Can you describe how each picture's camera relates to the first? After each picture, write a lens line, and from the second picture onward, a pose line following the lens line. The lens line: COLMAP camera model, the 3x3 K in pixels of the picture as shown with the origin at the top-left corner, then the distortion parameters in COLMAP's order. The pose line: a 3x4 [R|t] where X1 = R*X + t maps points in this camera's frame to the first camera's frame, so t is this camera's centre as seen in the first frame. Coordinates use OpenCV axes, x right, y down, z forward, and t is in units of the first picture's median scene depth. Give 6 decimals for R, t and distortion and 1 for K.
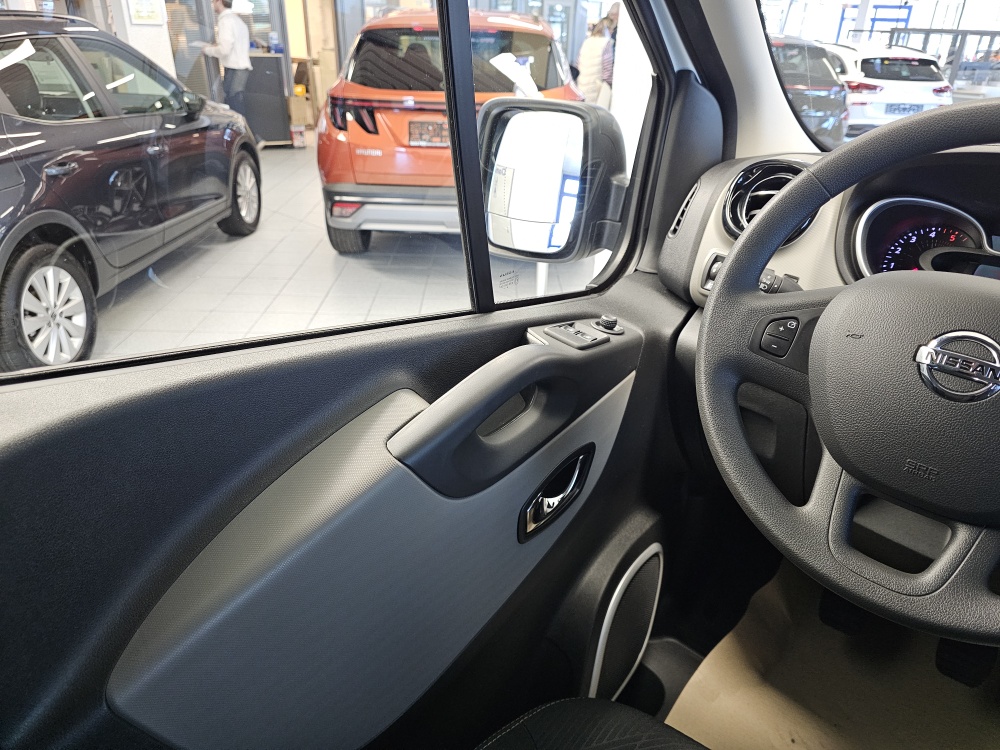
lens RADIAL K [[686.1, 0, 498.0], [0, 686.1, 365.1], [0, 0, 1]] dist [0.048599, -0.053772]
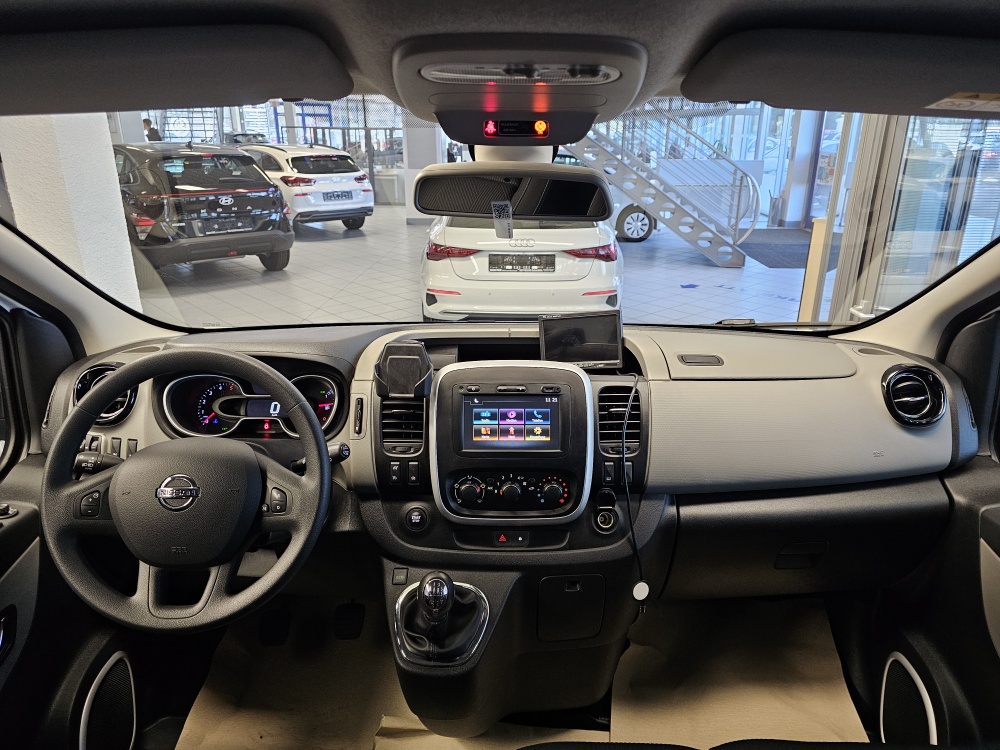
lens RADIAL K [[686.1, 0, 512.6], [0, 686.1, 363.0], [0, 0, 1]] dist [0.048599, -0.053772]
pose [[0.752096, -0.239944, 0.613824, 0.137153], [0.304477, 0.952520, -0.000724, -0.028399], [-0.584505, 0.187440, 0.789443, -0.602037]]
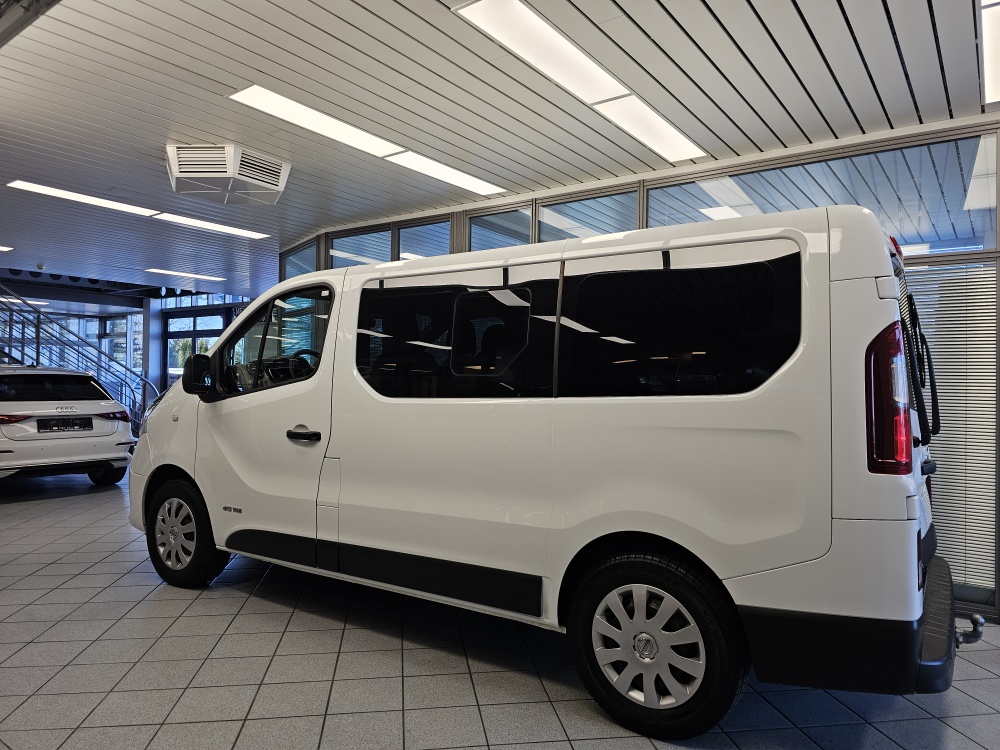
lens RADIAL K [[686.1, 0, 520.9], [0, 686.1, 365.5], [0, 0, 1]] dist [0.048599, -0.053772]
pose [[-0.139308, -0.008393, 0.990213, -4.627365], [0.415671, 0.907105, 0.066167, 0.207715], [-0.898783, 0.420821, -0.122879, -0.202860]]
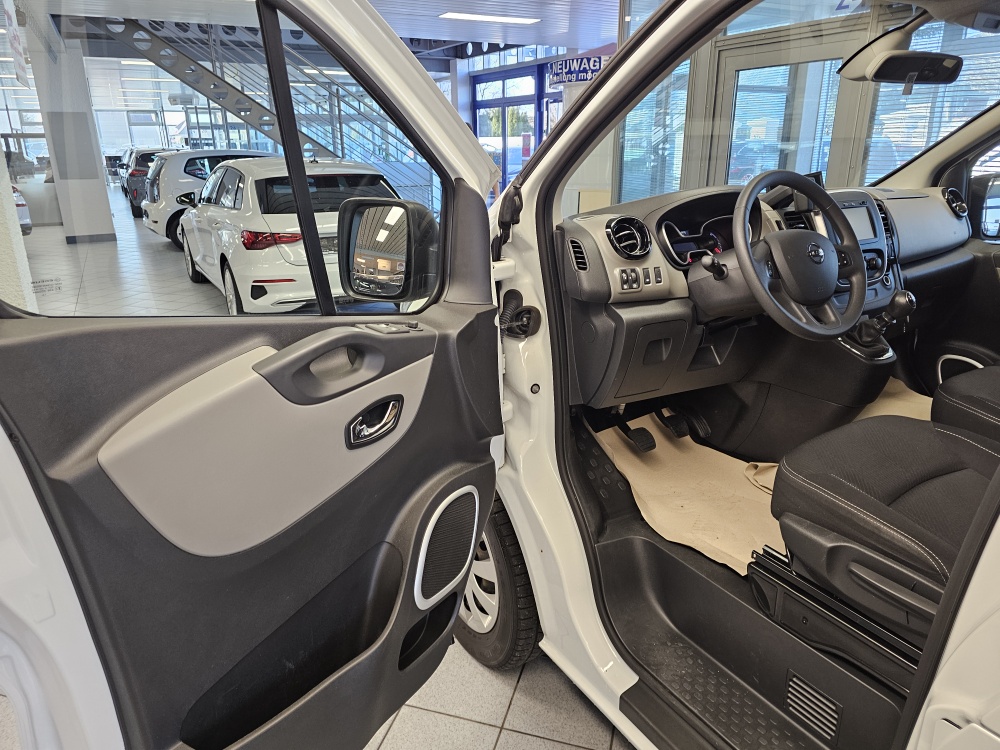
lens RADIAL K [[686.1, 0, 492.6], [0, 686.1, 377.7], [0, 0, 1]] dist [0.048599, -0.053772]
pose [[0.316437, -0.336282, 0.887007, -1.373912], [0.429291, 0.884593, 0.182219, -0.354803], [-0.845918, 0.323124, 0.424281, 0.563412]]
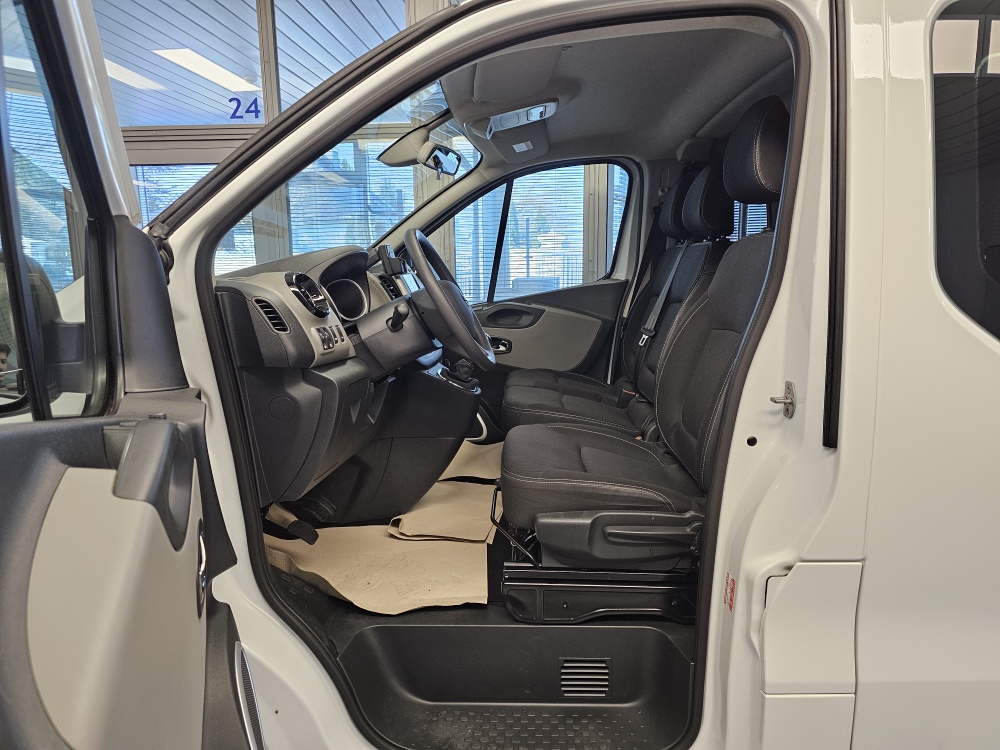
lens RADIAL K [[686.1, 0, 503.5], [0, 686.1, 379.8], [0, 0, 1]] dist [0.048599, -0.053772]
pose [[-0.638463, -0.149662, 0.754961, -1.104816], [0.328216, 0.834303, 0.442959, -0.582812], [-0.696161, 0.530603, -0.483550, 1.421076]]
